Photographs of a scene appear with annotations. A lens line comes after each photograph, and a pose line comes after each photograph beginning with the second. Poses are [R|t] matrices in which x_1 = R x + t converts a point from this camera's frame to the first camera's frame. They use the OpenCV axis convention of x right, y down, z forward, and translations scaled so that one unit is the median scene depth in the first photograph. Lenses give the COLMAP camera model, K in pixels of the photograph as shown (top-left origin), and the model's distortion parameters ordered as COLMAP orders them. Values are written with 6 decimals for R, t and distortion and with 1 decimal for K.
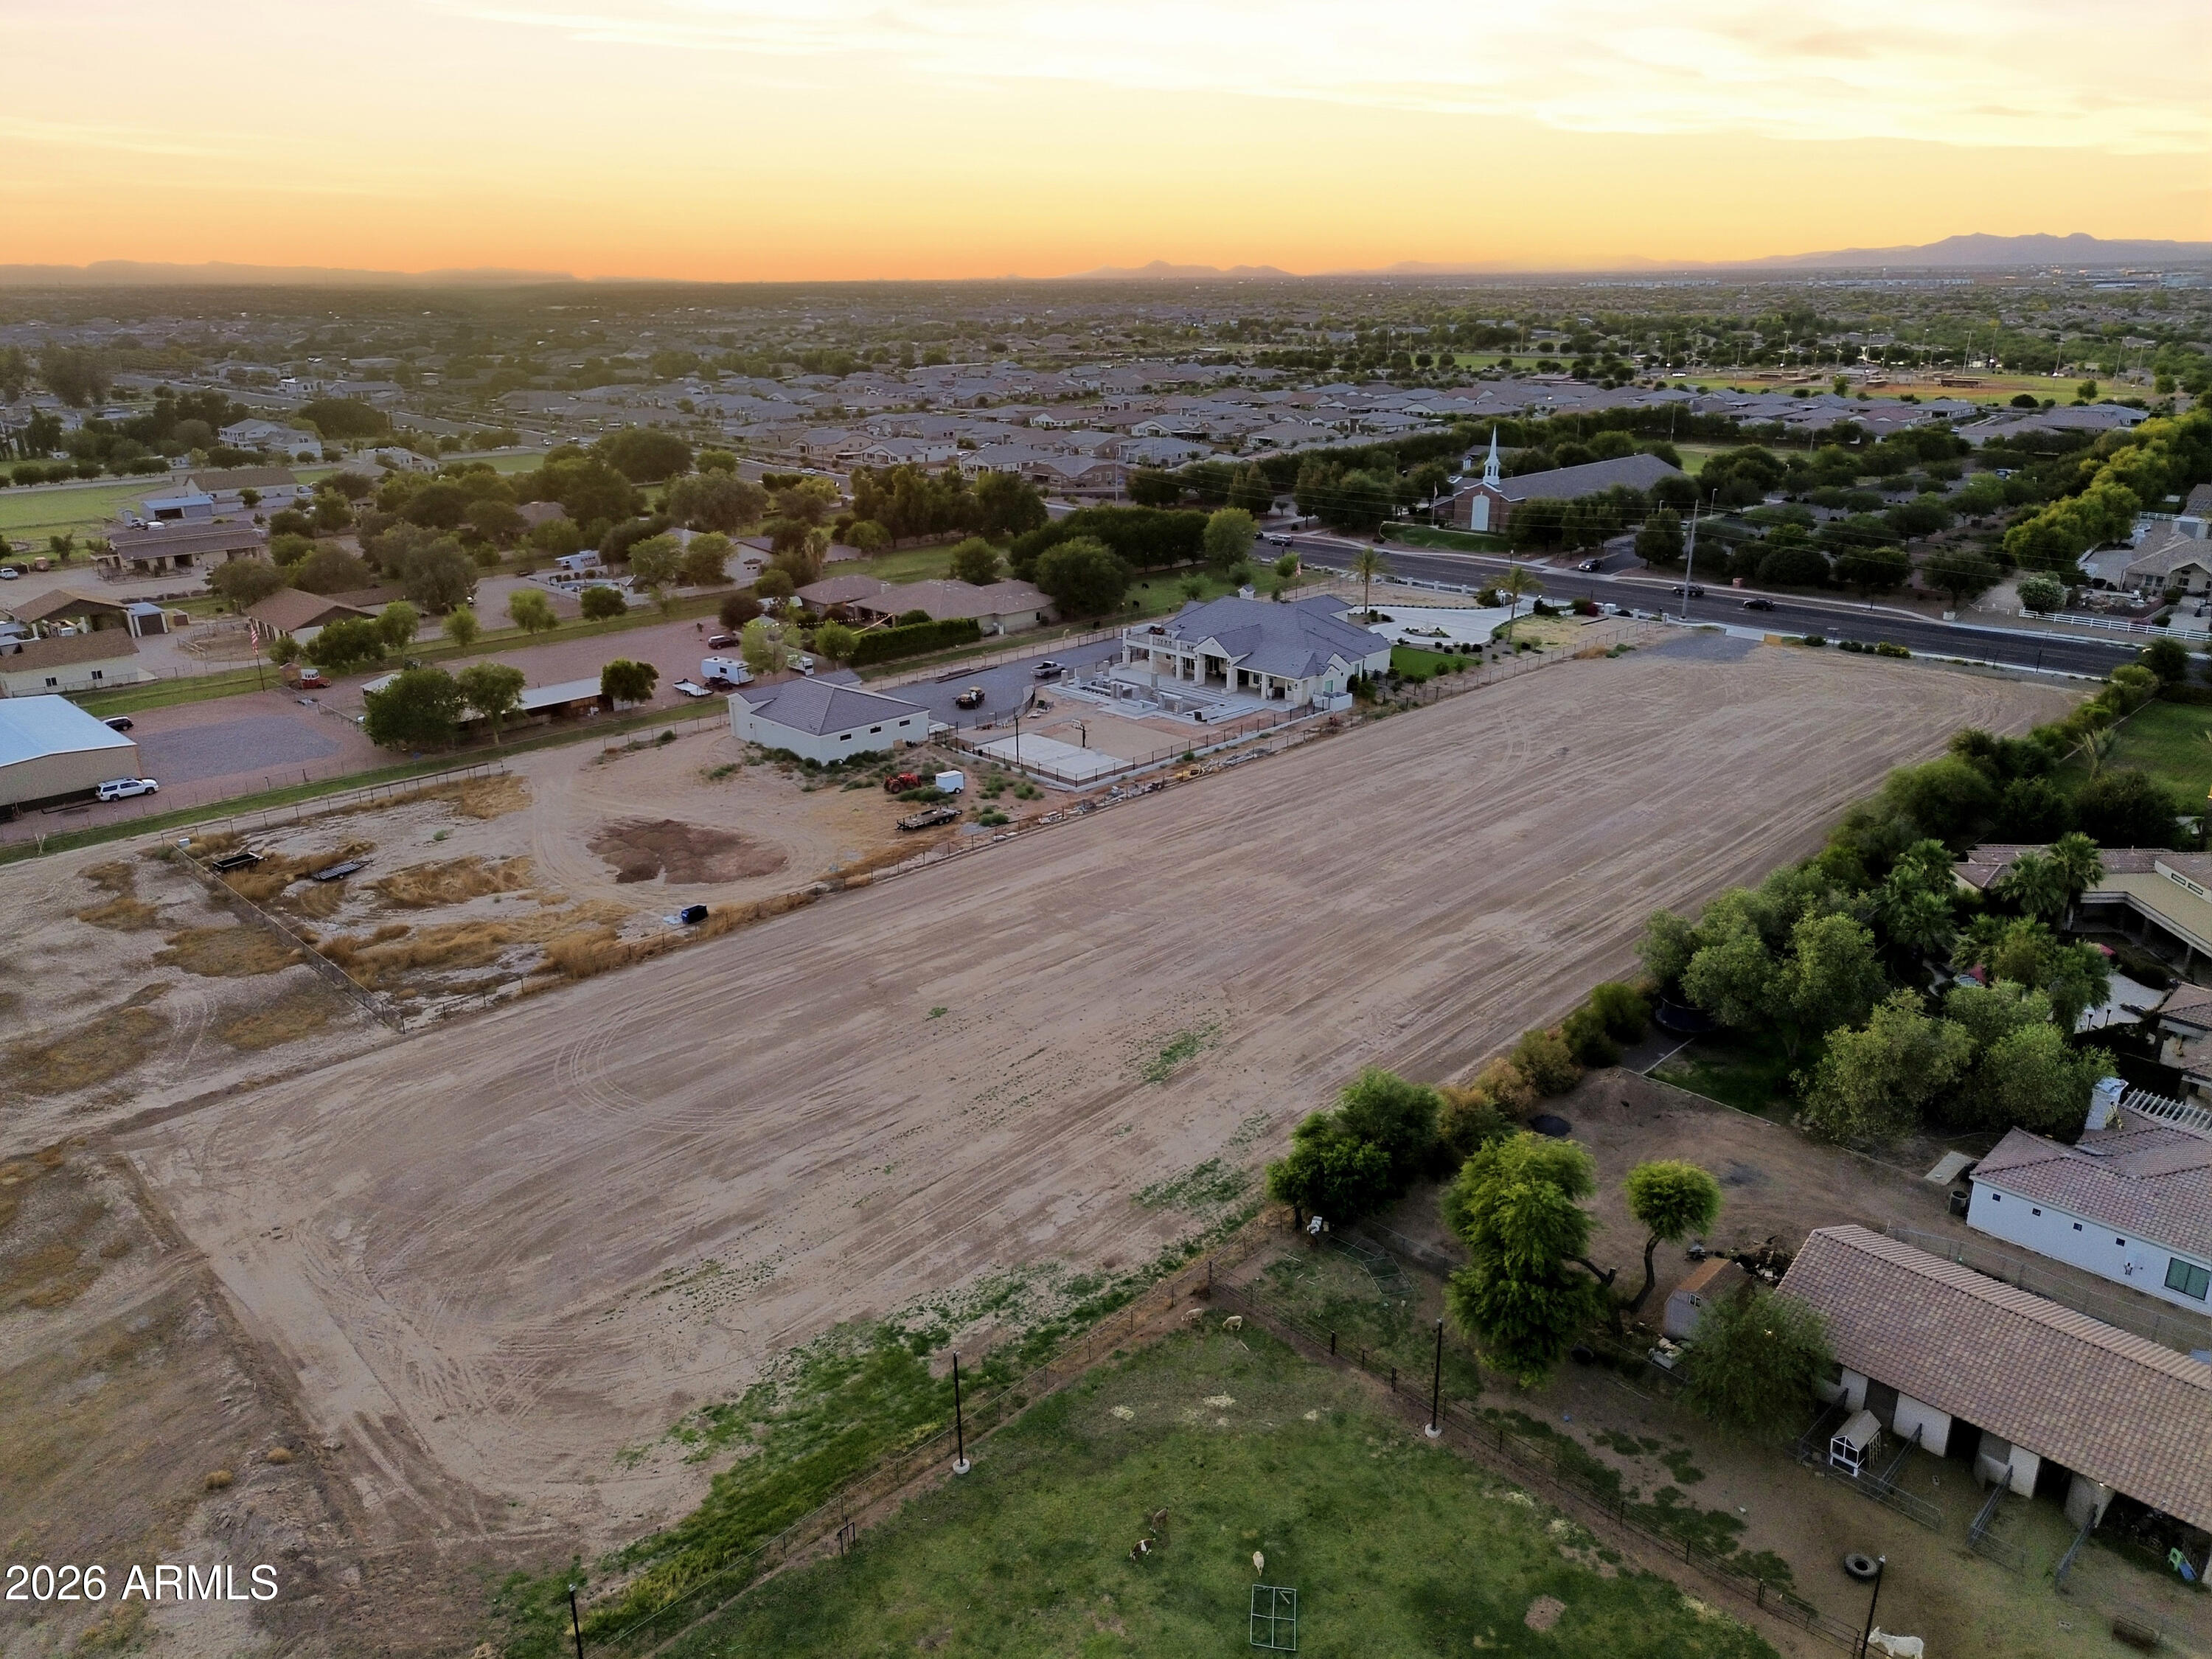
lens RADIAL K [[1554.1, 0, 1114.8], [0, 1554.1, 837.3], [0, 0, 1]] dist [0.078065, -0.080449]
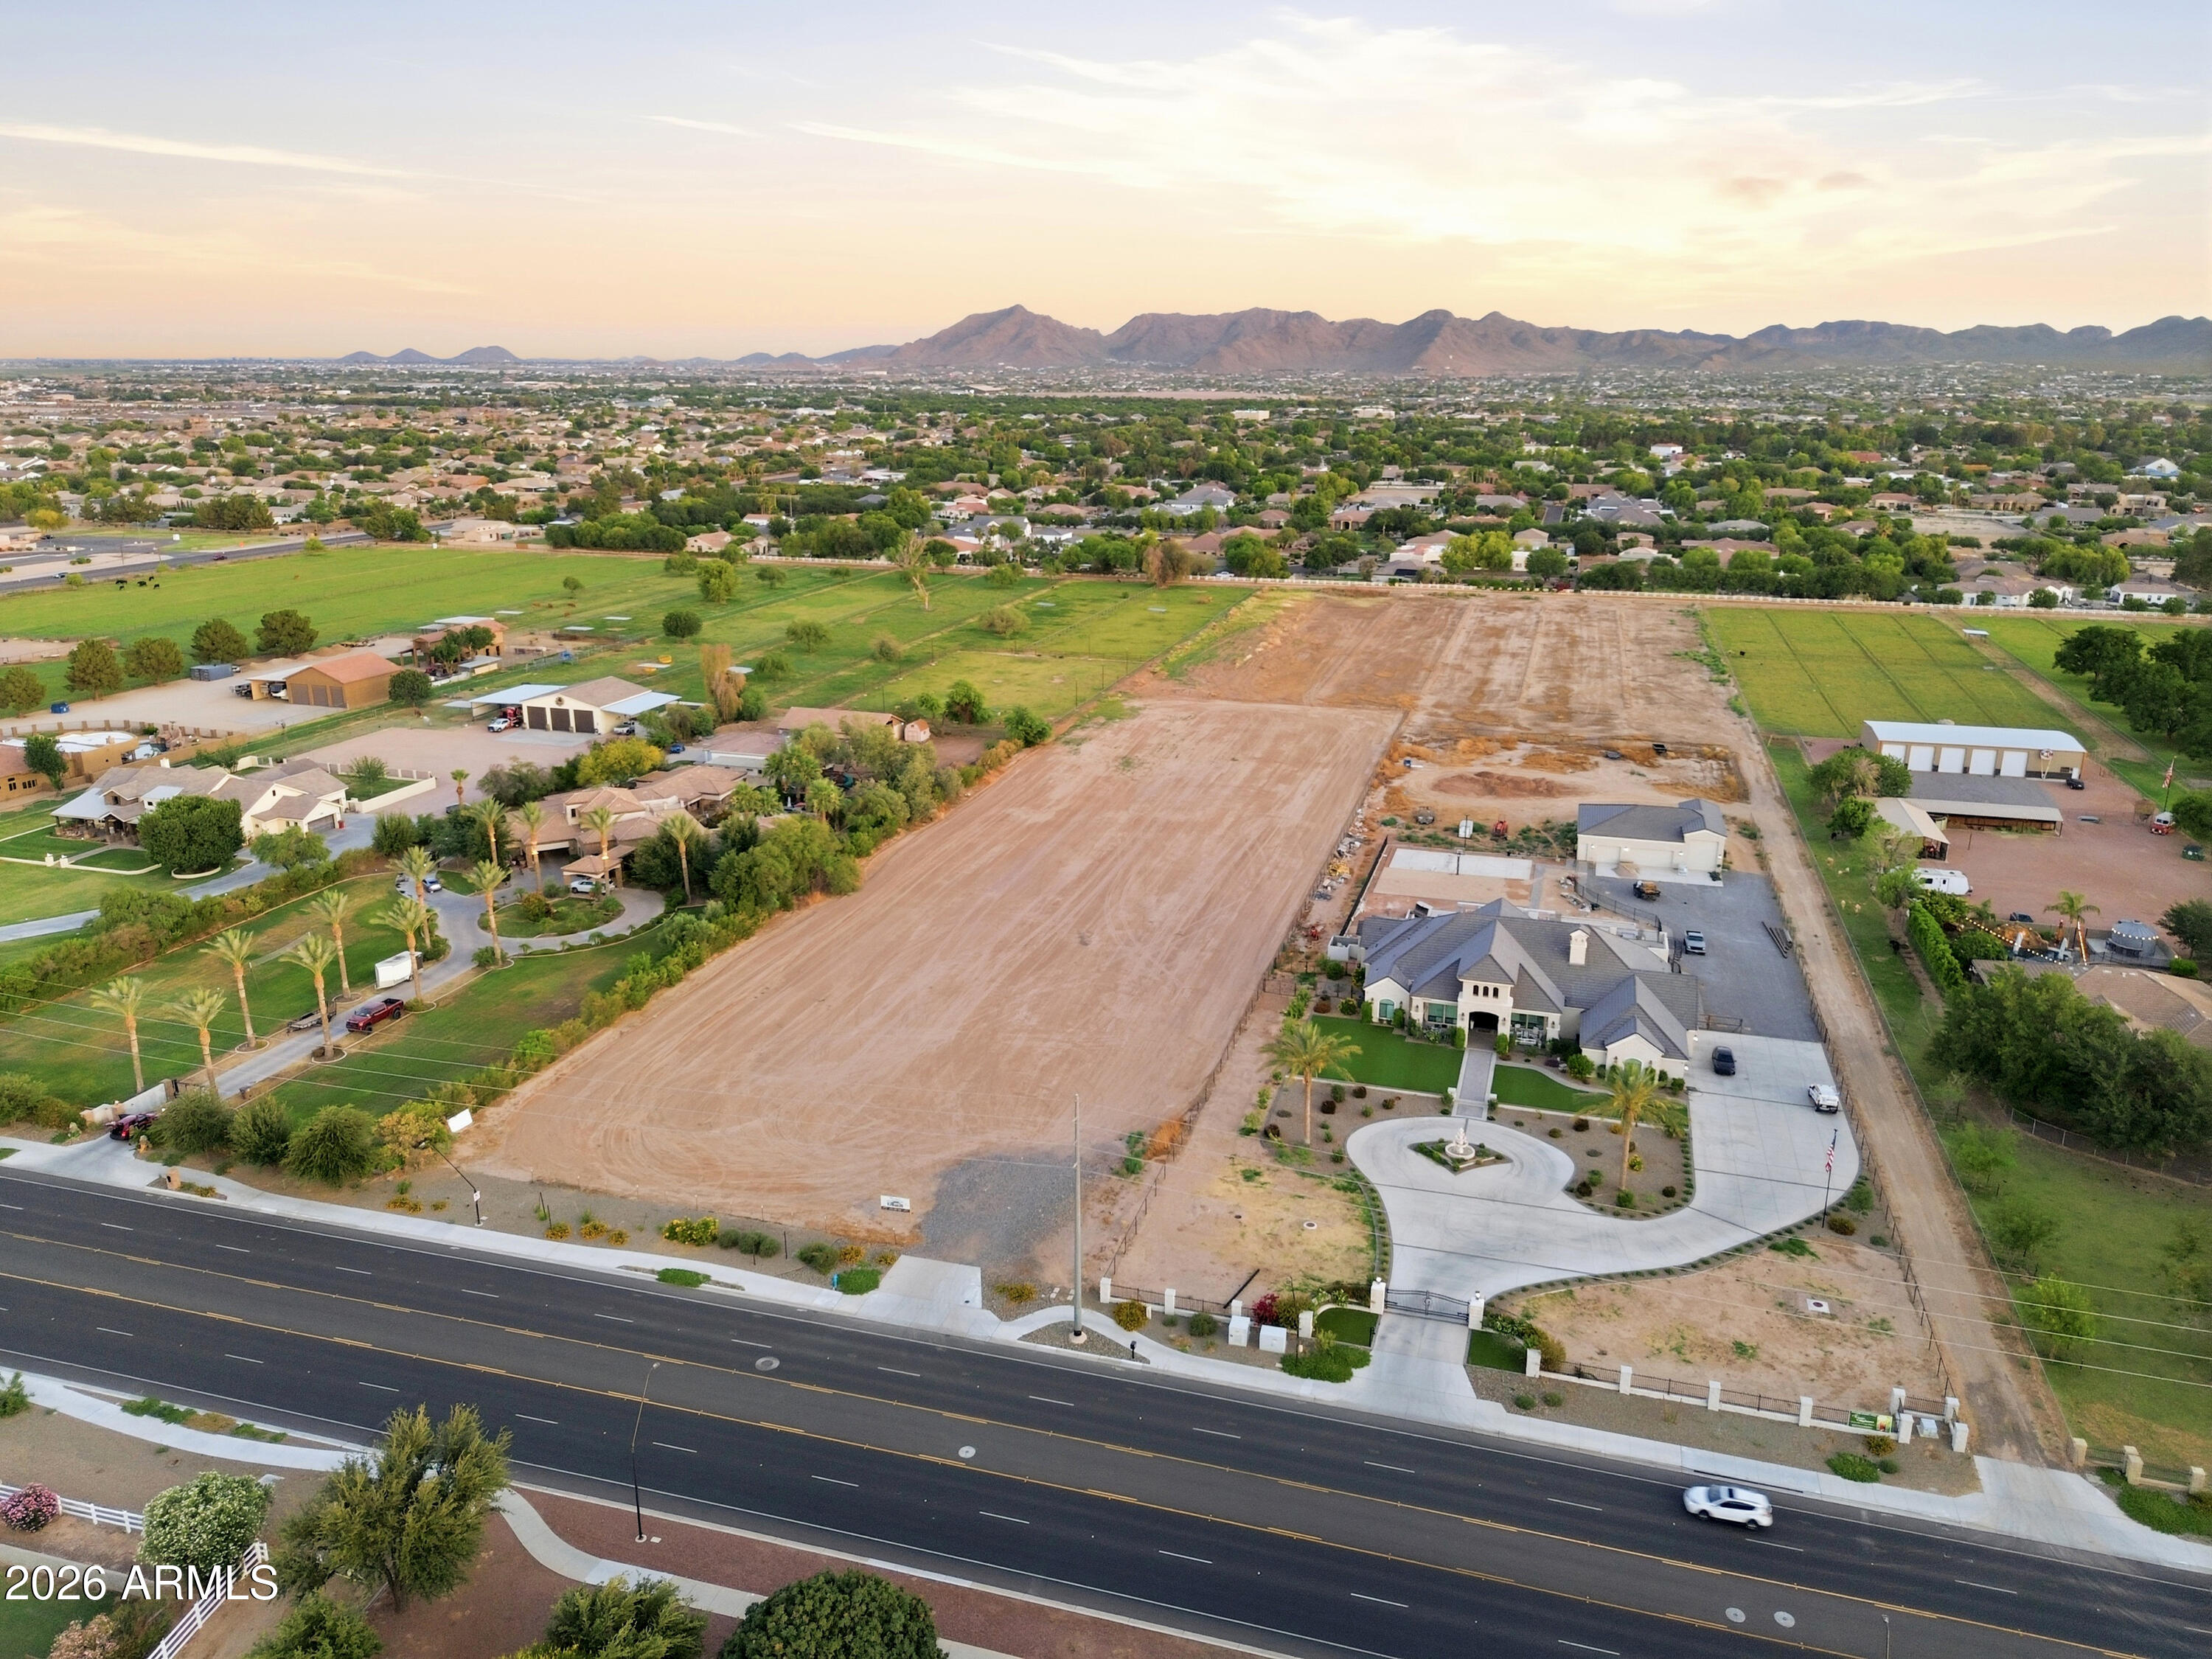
lens RADIAL K [[1563.2, 0, 1108.6], [0, 1563.2, 840.4], [0, 0, 1]] dist [0.071932, -0.071735]
pose [[-0.876793, 0.145143, -0.458440, 0.999748], [-0.158834, 0.812436, 0.560999, -0.938652], [0.453878, 0.564696, -0.689284, 2.281144]]
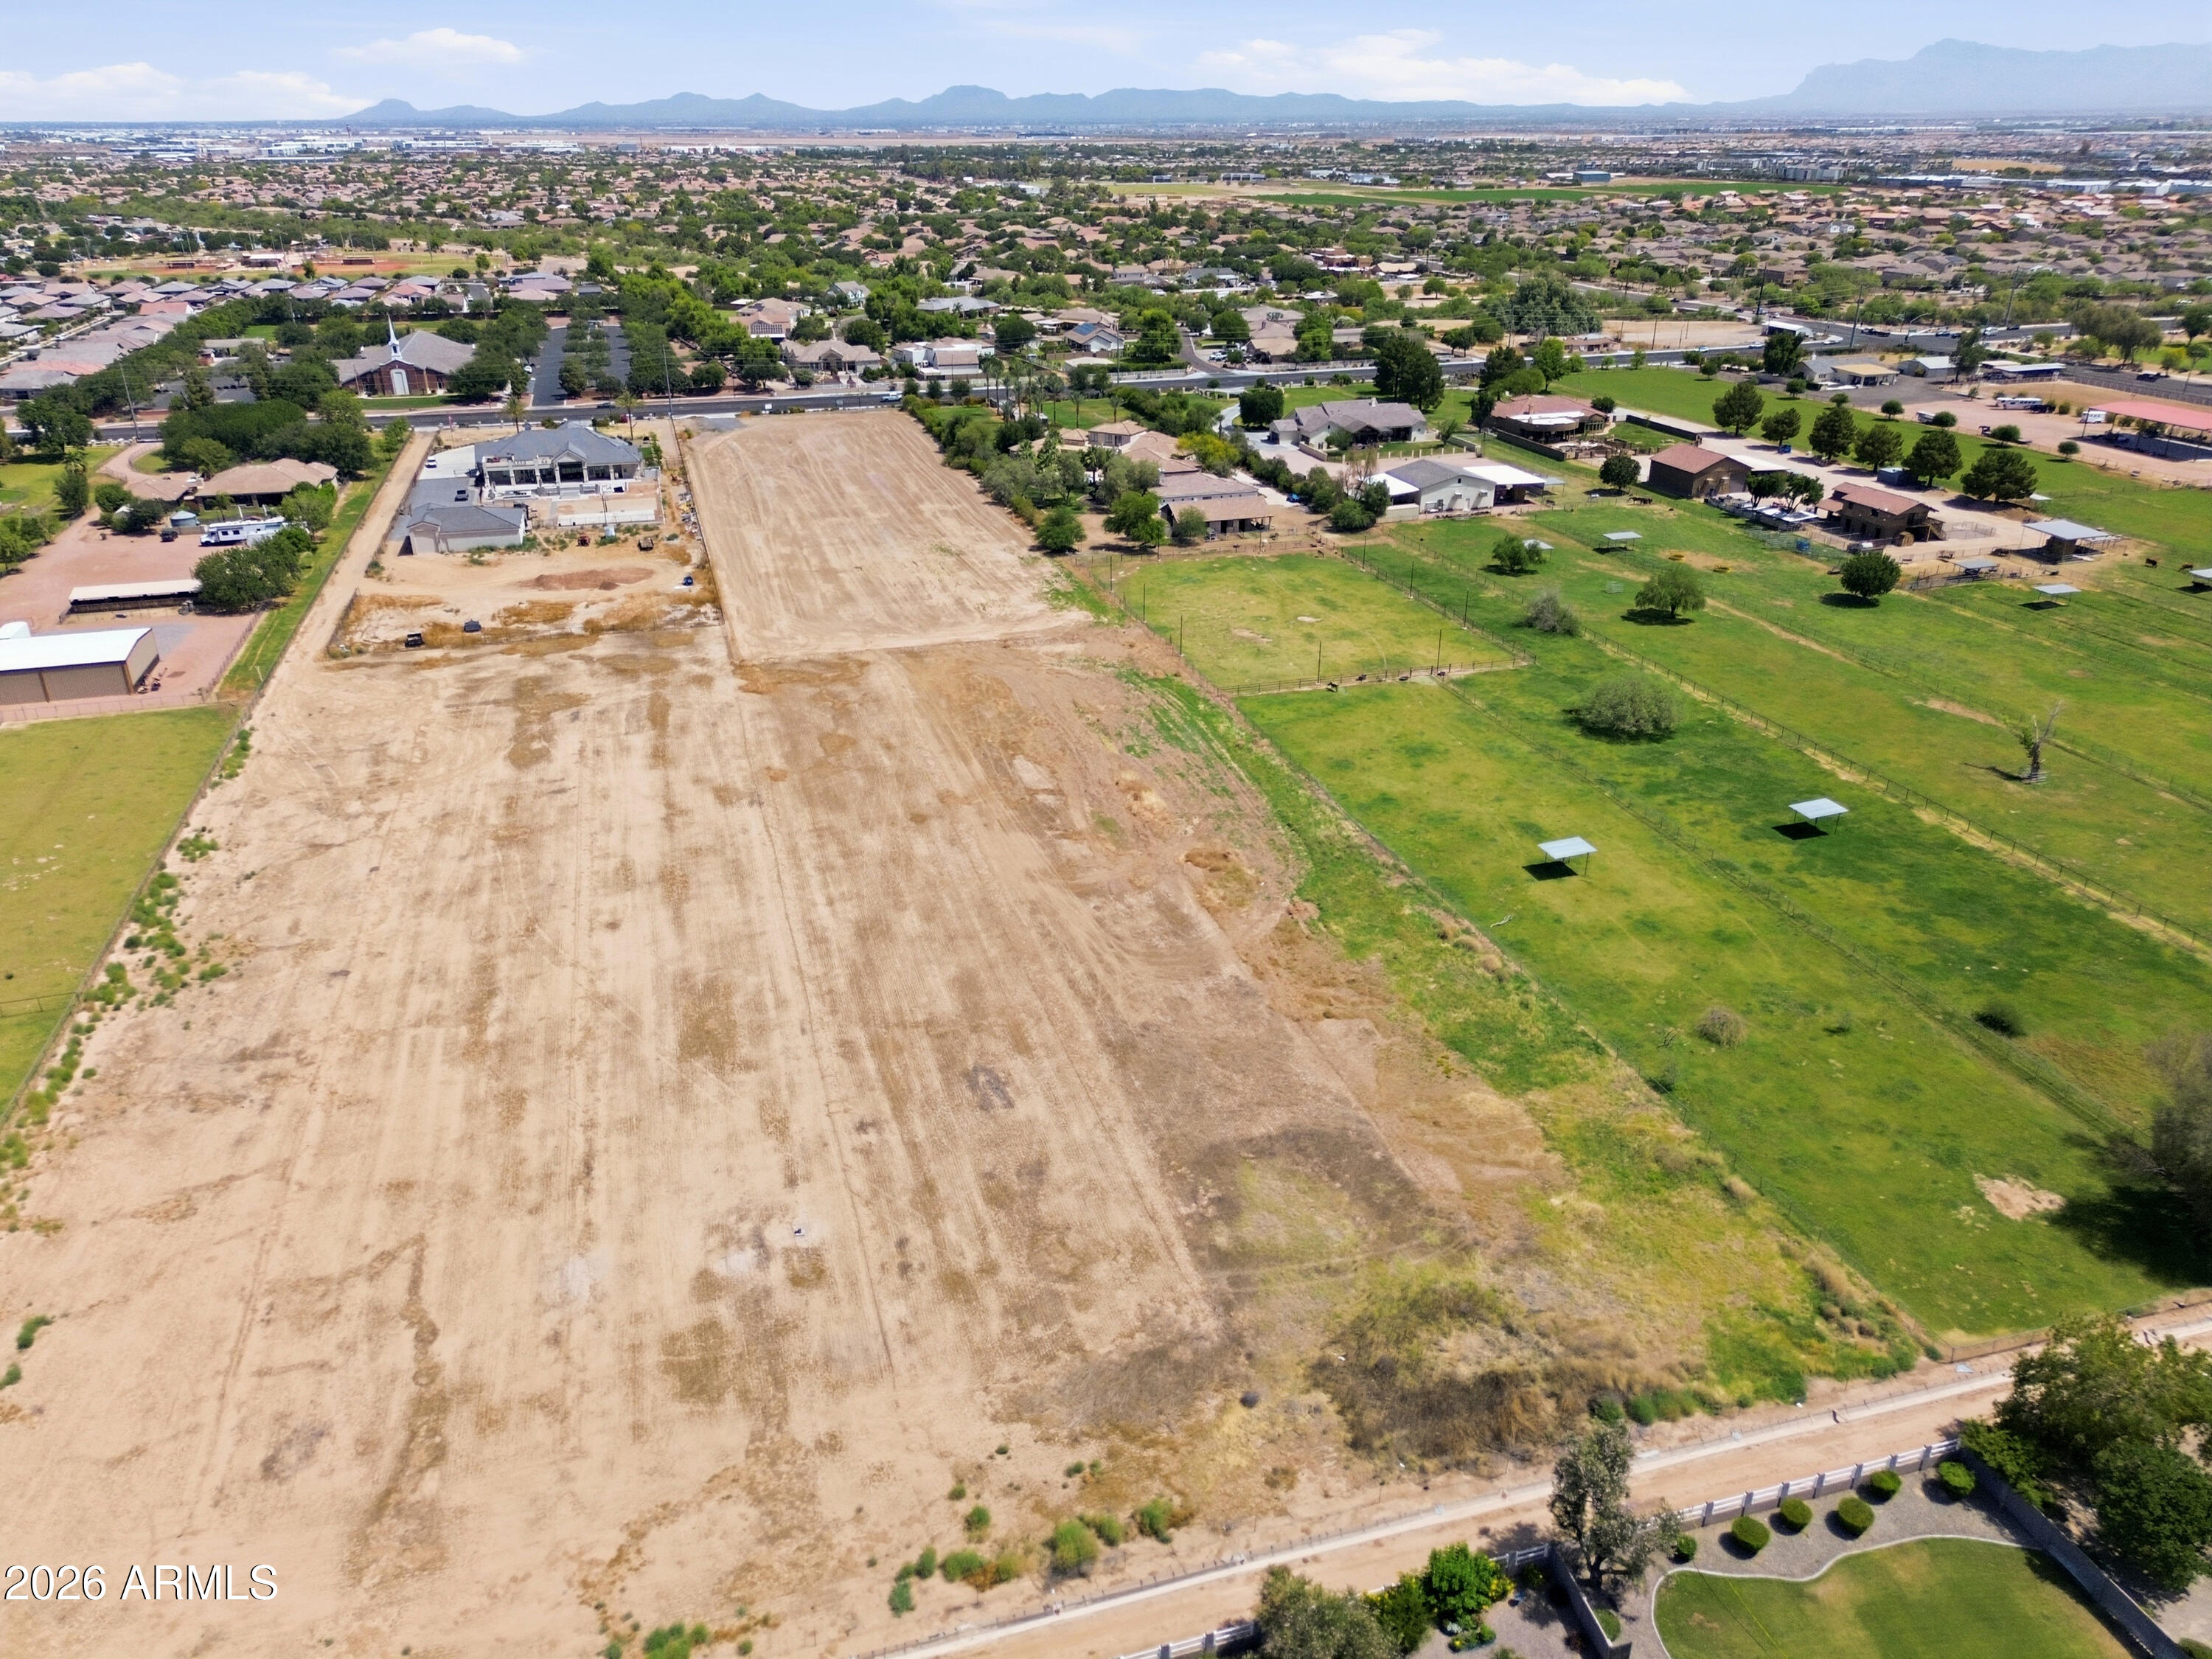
lens RADIAL K [[1559.5, 0, 1109.4], [0, 1559.5, 833.6], [0, 0, 1]] dist [0.073752, -0.076596]
pose [[0.472328, -0.356361, 0.806172, -1.761476], [0.296307, 0.925592, 0.235546, 0.034972], [-0.830126, 0.127620, 0.542775, -0.490792]]
